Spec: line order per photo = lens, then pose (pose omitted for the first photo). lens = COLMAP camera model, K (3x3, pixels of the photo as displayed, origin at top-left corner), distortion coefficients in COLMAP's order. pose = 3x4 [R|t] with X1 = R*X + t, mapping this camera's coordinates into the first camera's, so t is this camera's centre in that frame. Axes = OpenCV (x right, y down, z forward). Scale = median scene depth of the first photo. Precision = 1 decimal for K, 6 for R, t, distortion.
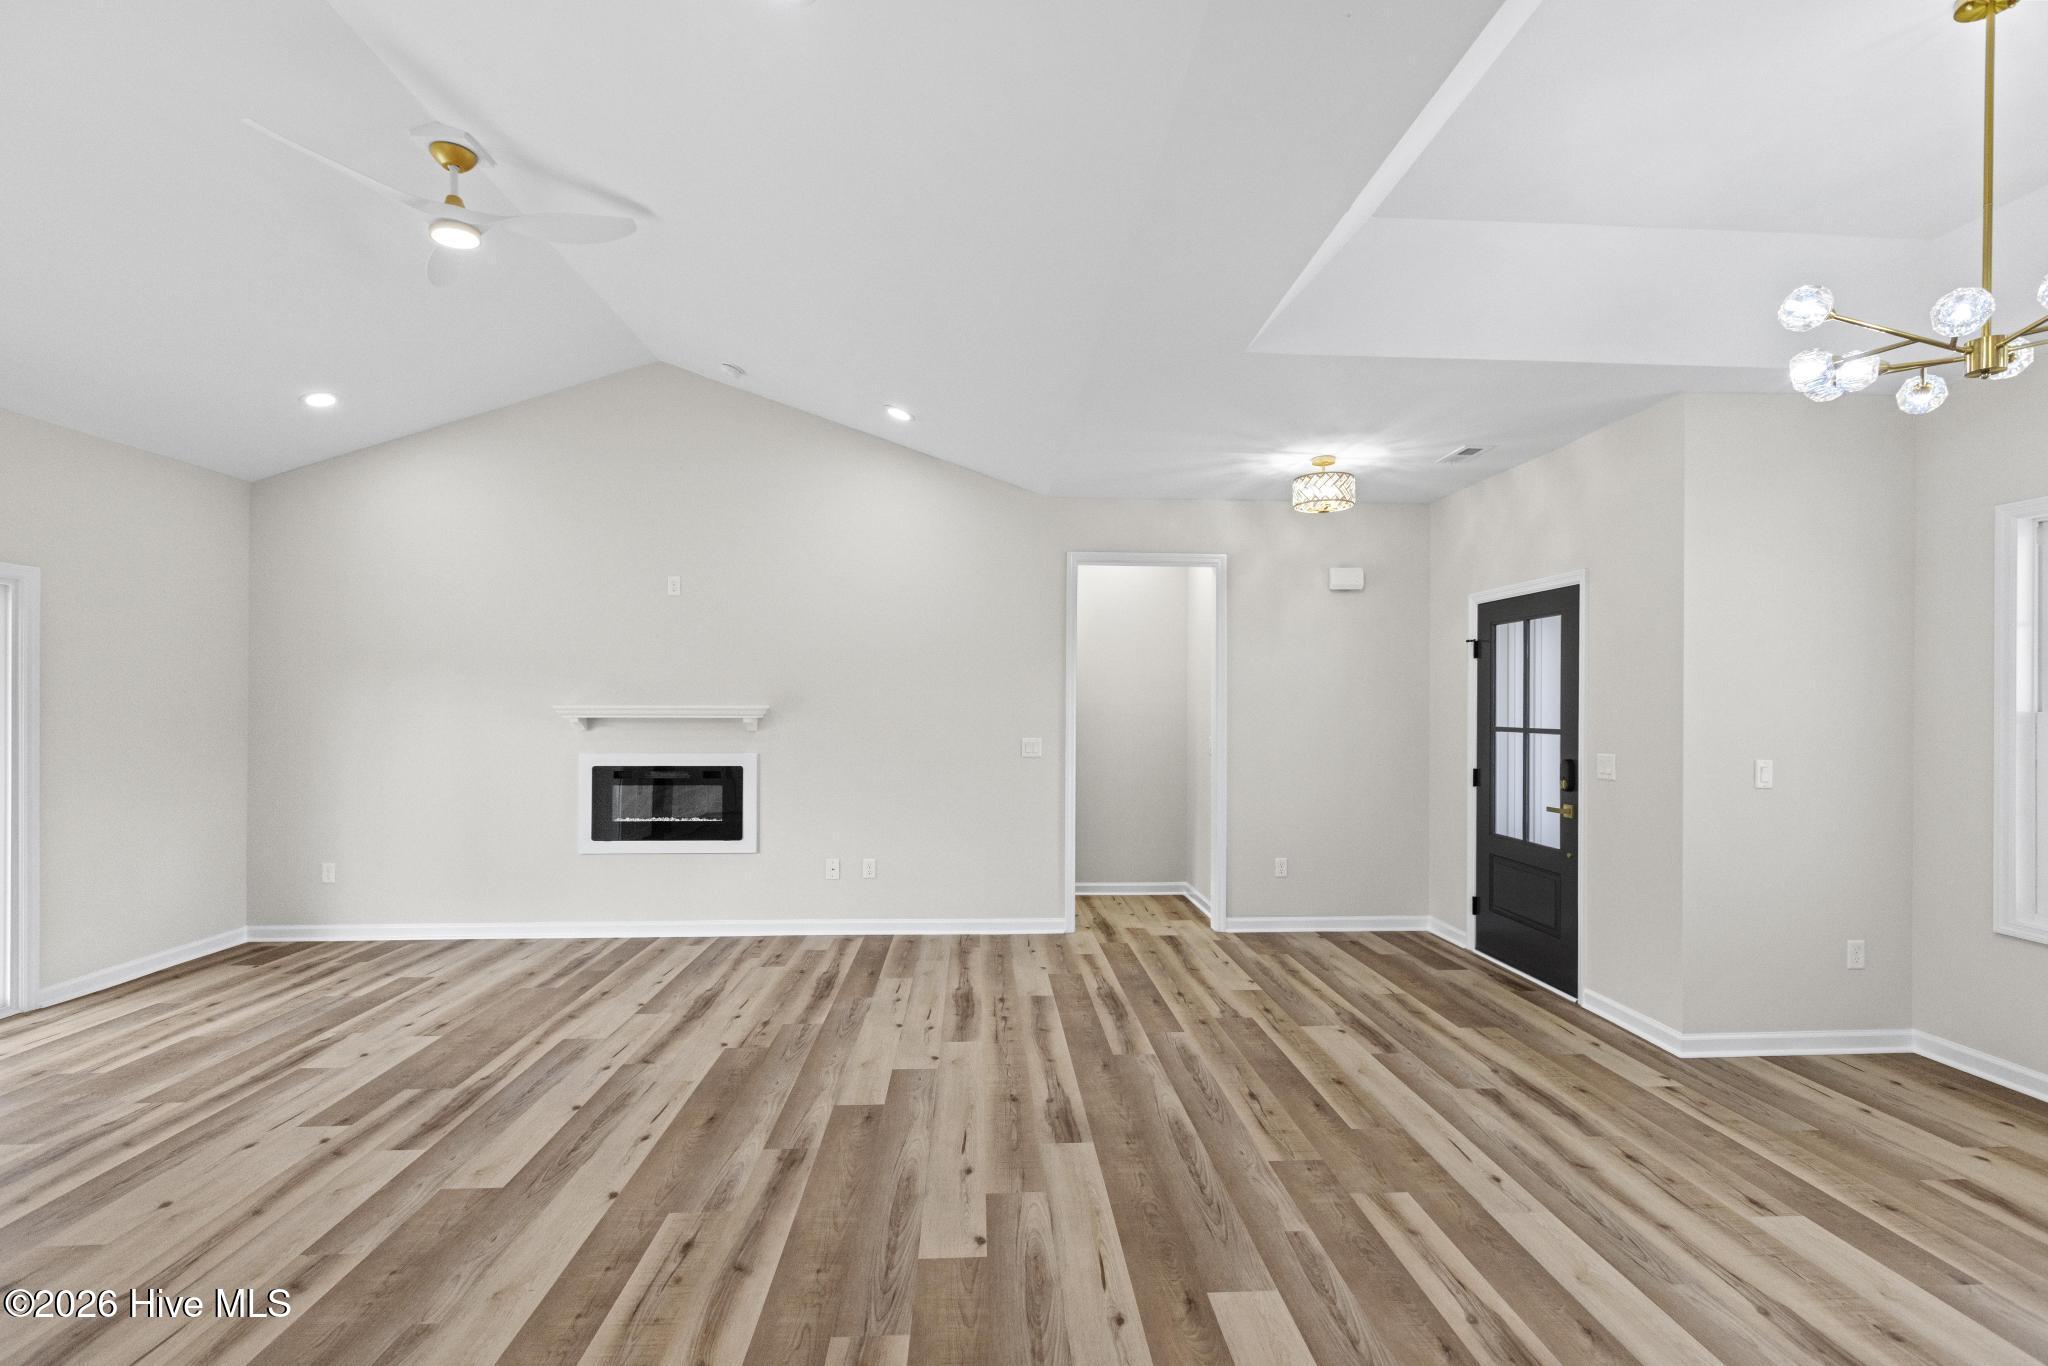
lens RADIAL K [[914.3, 0, 1024.6], [0, 914.3, 705.7], [0, 0, 1]] dist [0.003120, -0.000261]
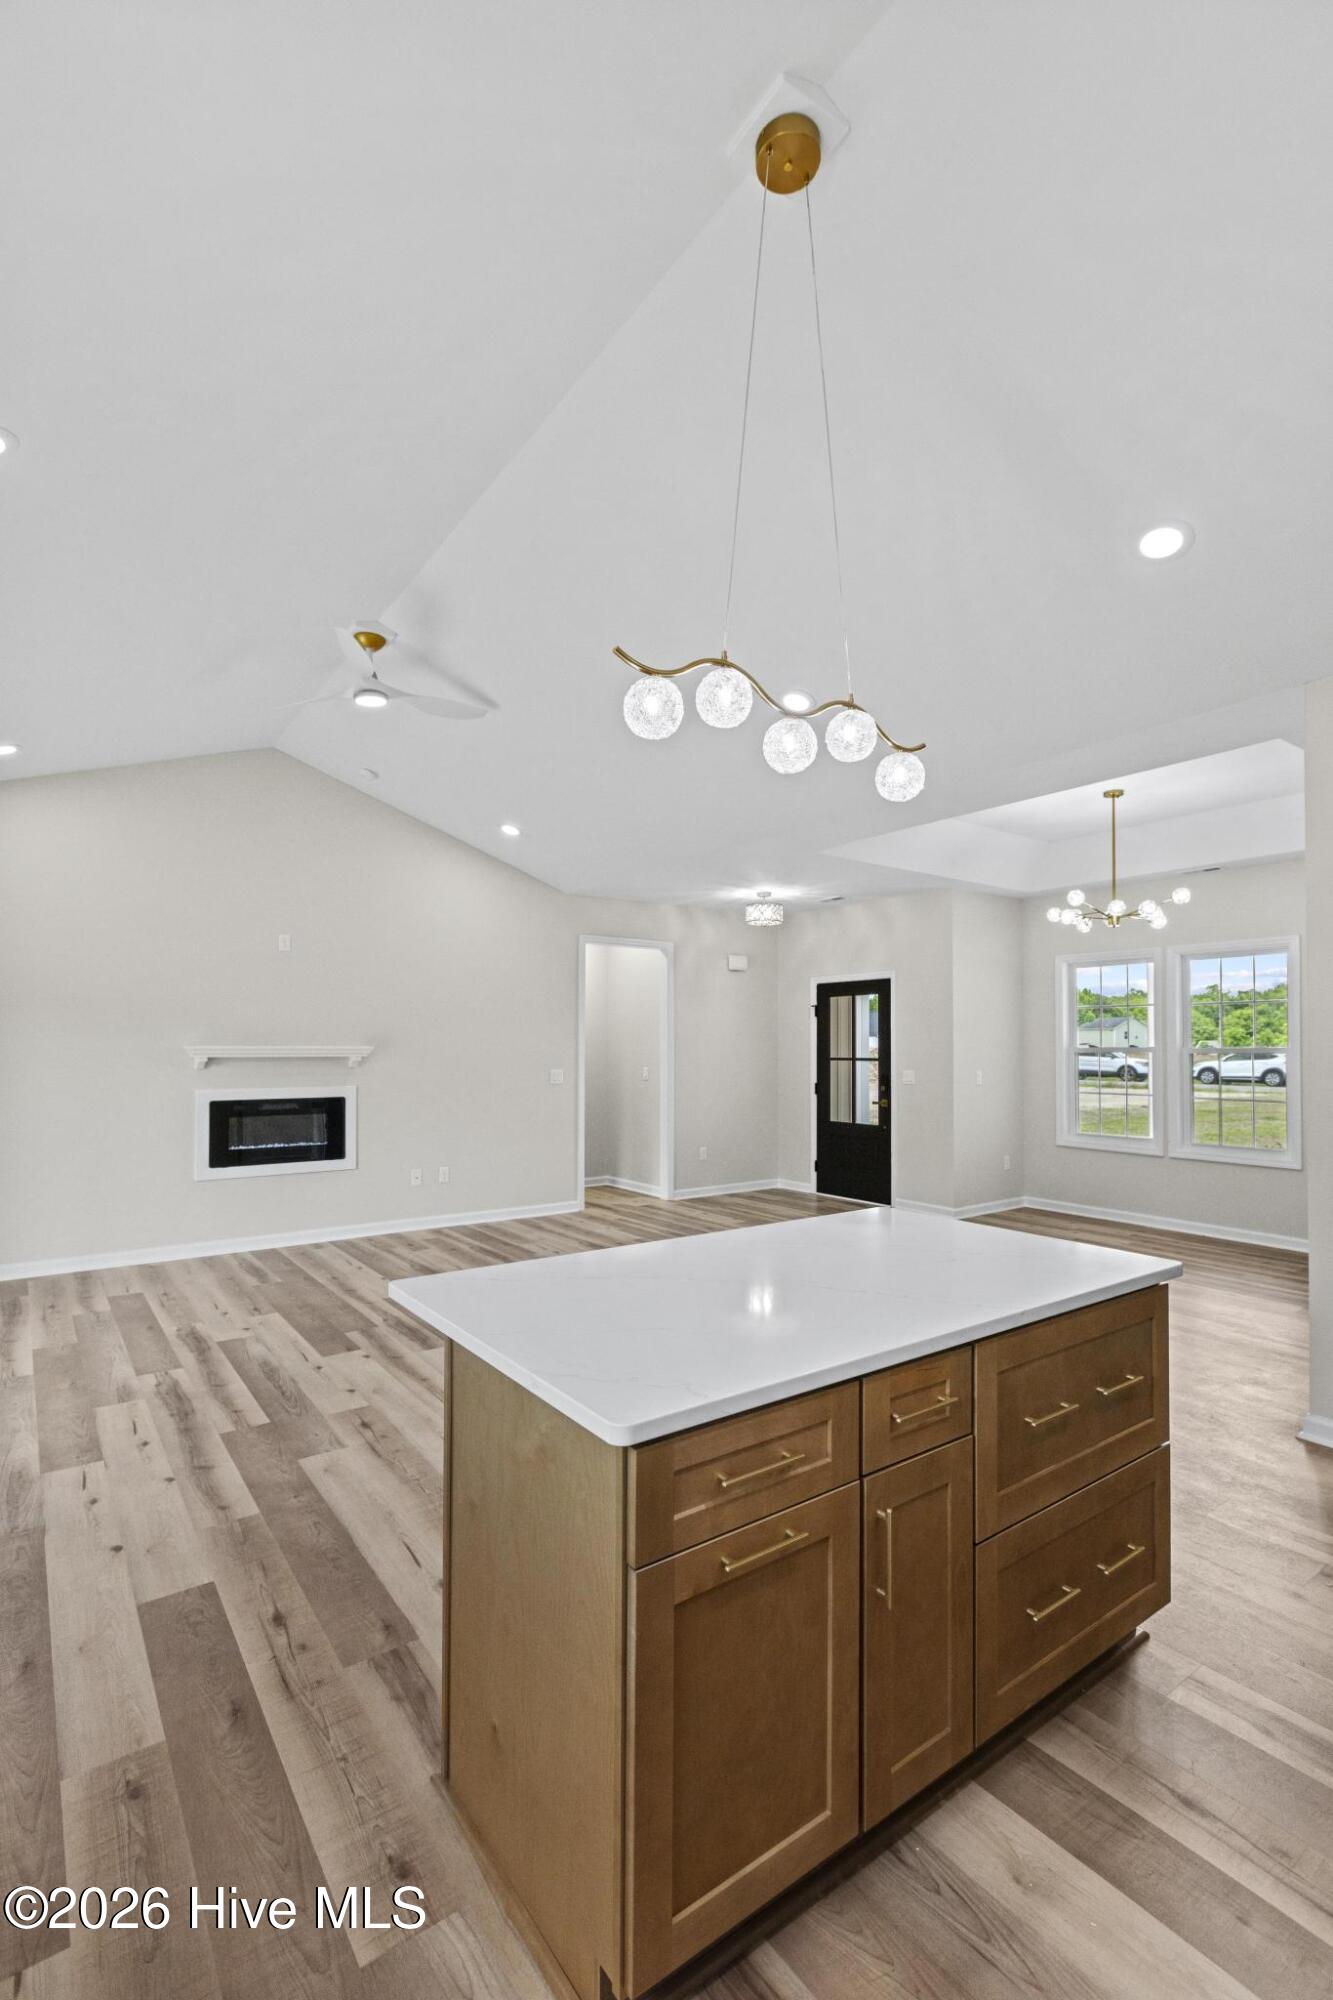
lens RADIAL K [[899.8, 0, 653.6], [0, 899.8, 1039.8], [0, 0, 1]] dist [0.002283, 0.000102]
pose [[0.845059, 0.002348, 0.534668, -0.756036], [0.003206, 0.999950, -0.009458, 0.005012], [-0.534663, 0.009707, 0.845009, -0.264901]]
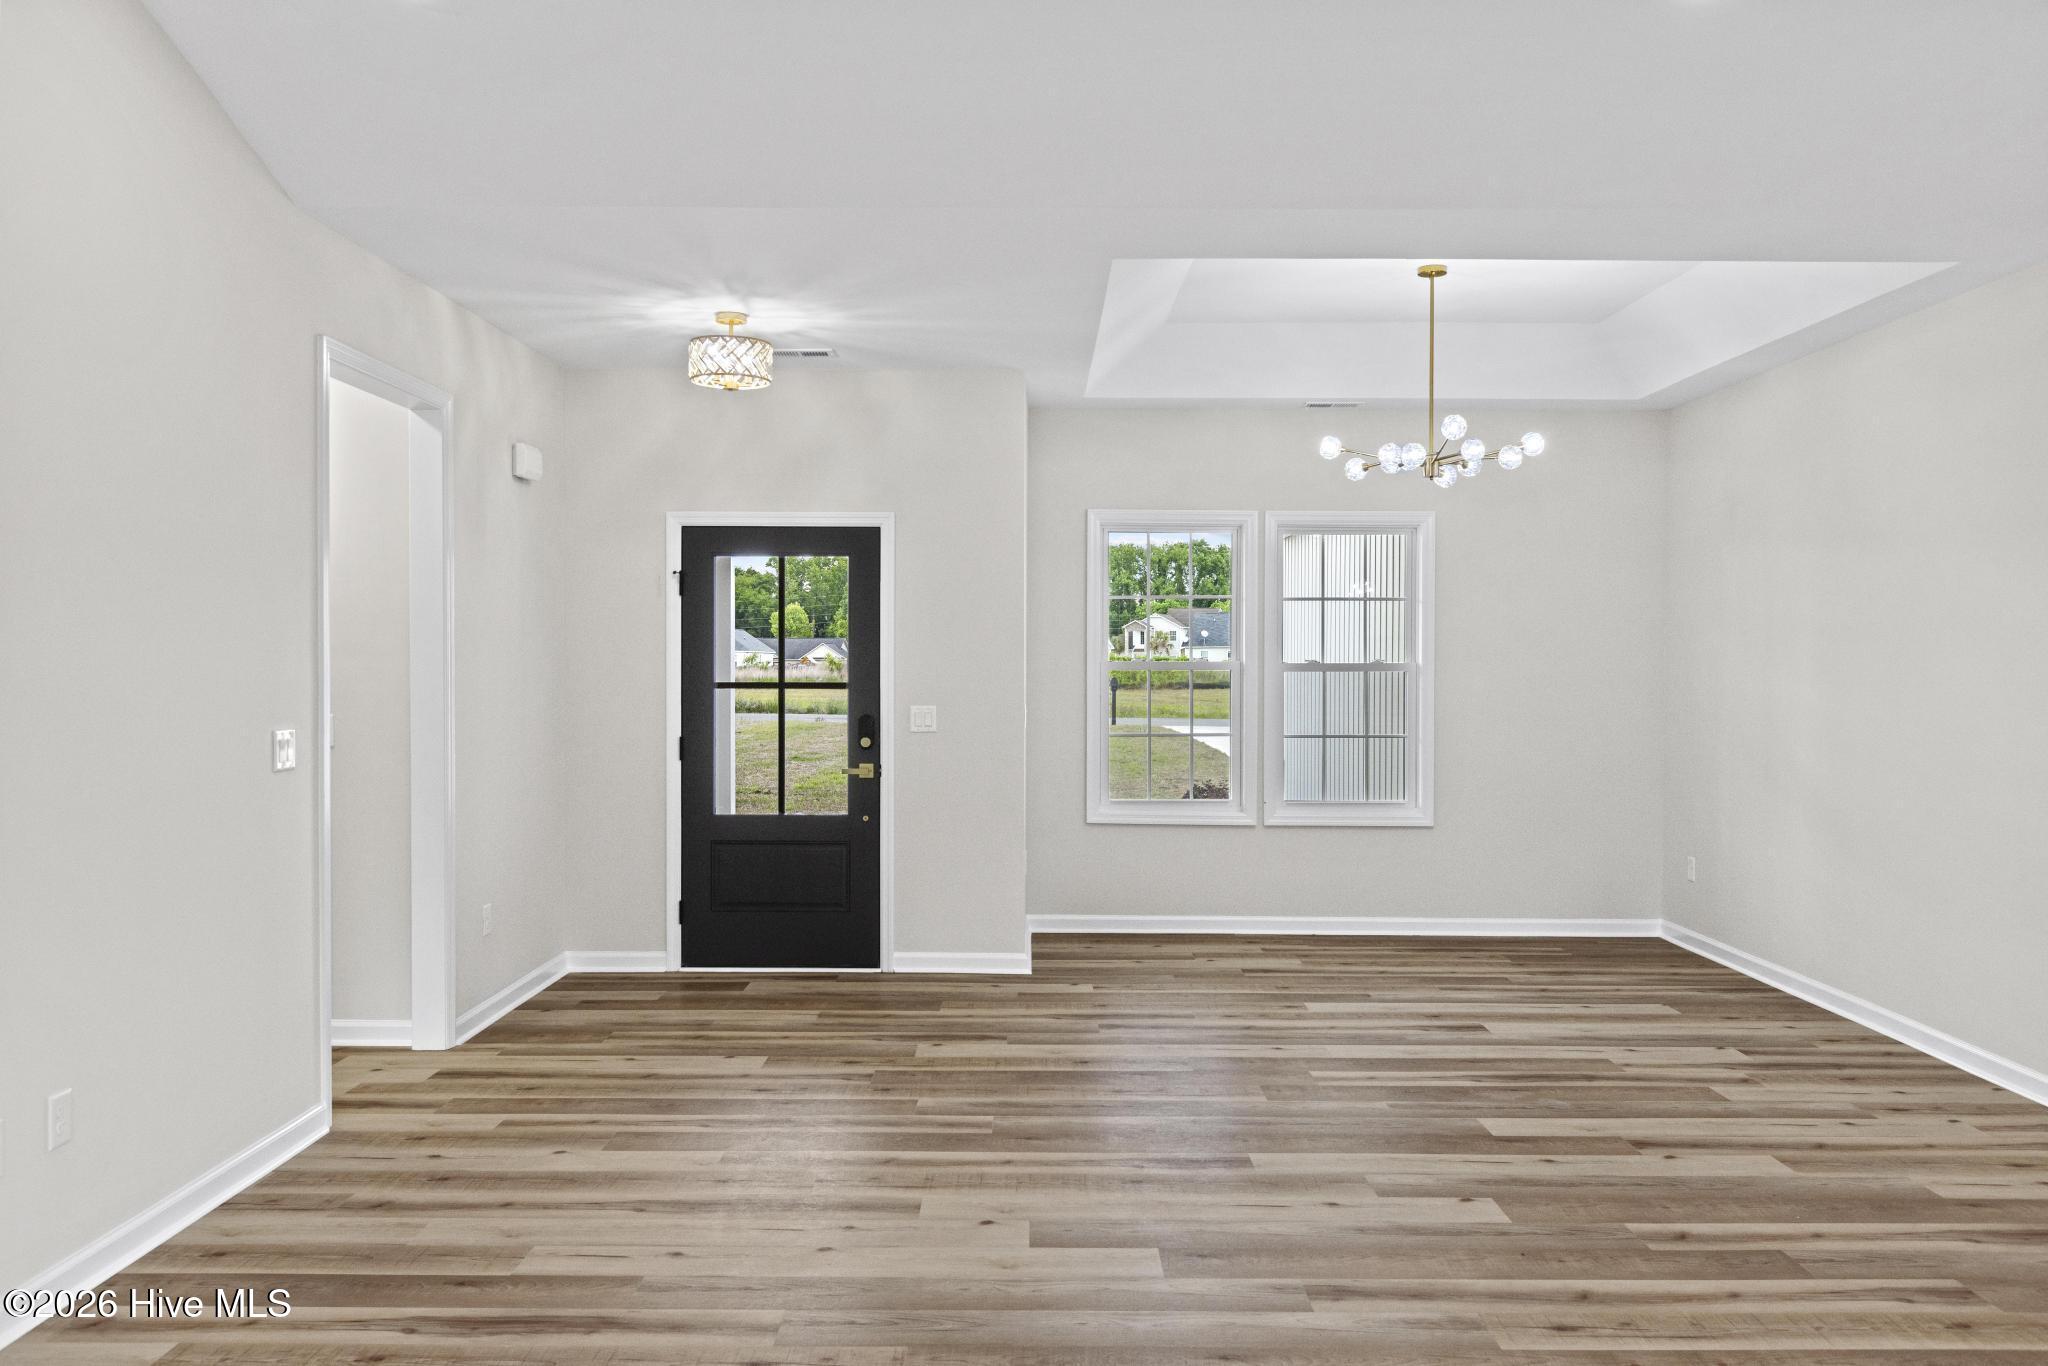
lens RADIAL K [[1512.3, 0, 1024.0], [0, 1512.3, 683.0], [0, 0, 1]] dist [-0.003842, -0.001983]
pose [[0.061385, -0.020095, 0.997912, -0.934234], [-0.000472, 0.999797, 0.020162, -0.005095], [-0.998114, -0.001709, 0.061363, 0.757004]]
